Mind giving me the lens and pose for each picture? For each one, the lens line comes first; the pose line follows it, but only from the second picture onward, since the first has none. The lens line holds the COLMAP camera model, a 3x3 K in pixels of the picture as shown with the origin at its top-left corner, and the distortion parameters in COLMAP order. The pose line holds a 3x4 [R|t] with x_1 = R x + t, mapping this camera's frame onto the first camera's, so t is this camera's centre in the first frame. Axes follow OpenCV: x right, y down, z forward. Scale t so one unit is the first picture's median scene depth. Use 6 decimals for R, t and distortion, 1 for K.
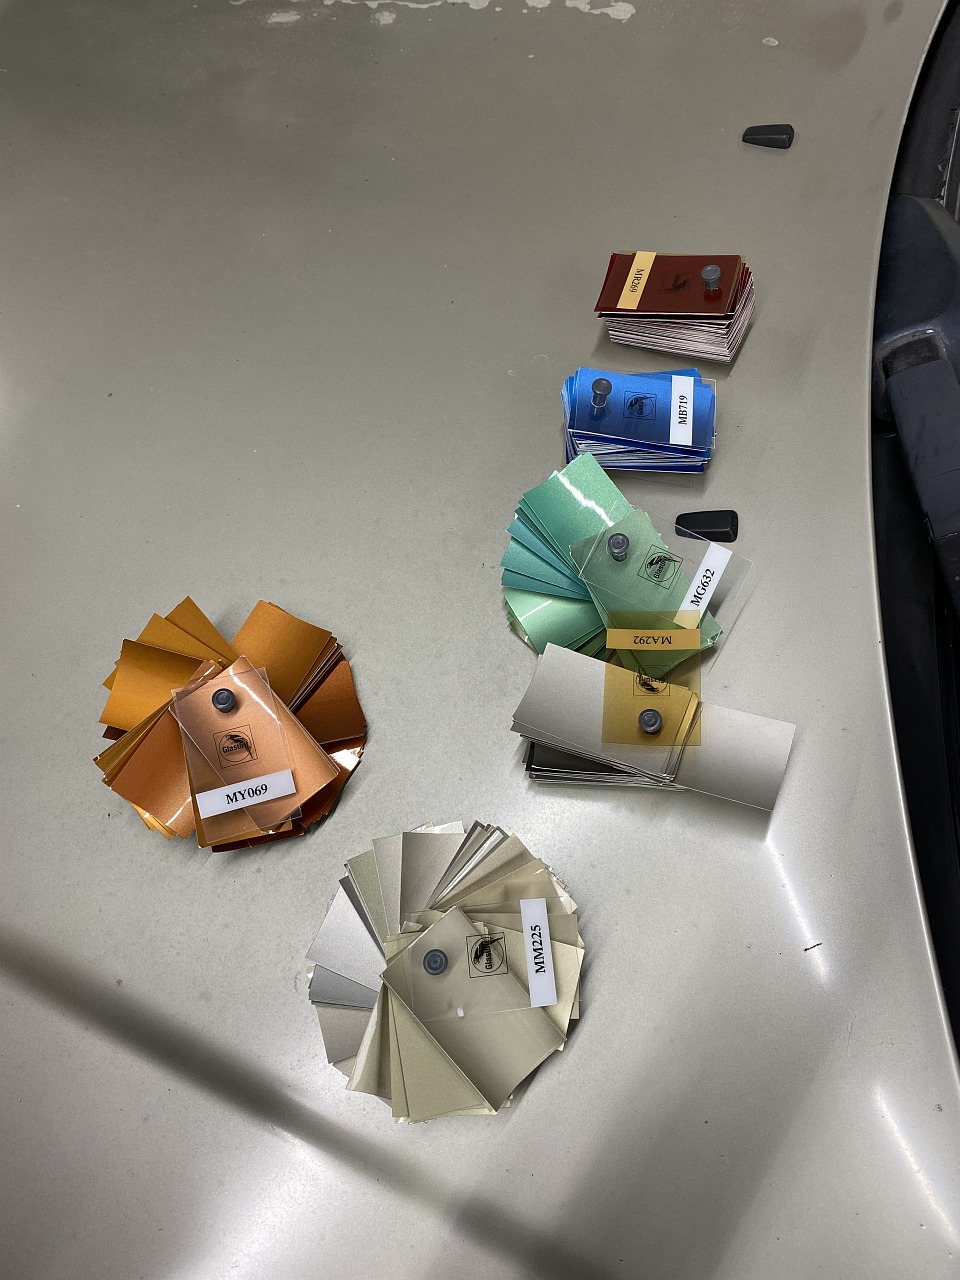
lens RADIAL K [[979.2, 0, 475.8], [0, 979.2, 644.6], [0, 0, 1]] dist [0.011053, -0.021340]
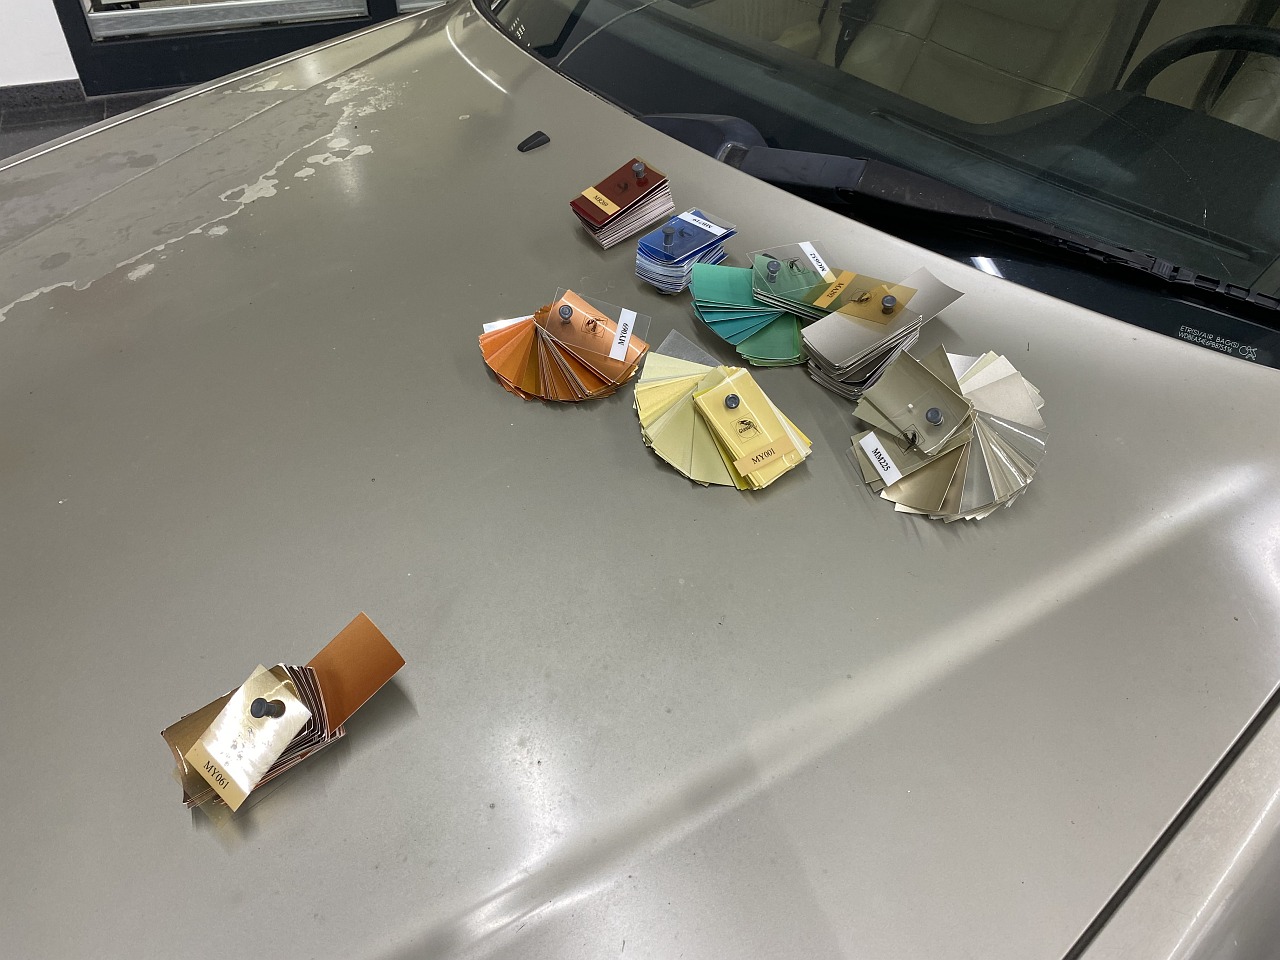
lens RADIAL K [[979.2, 0, 628.8], [0, 979.2, 482.5], [0, 0, 1]] dist [0.011053, -0.021340]
pose [[0.566829, -0.576324, 0.588689, -1.025328], [0.747716, 0.659891, -0.073921, 0.062400], [-0.345868, 0.482073, 0.804973, -0.019973]]
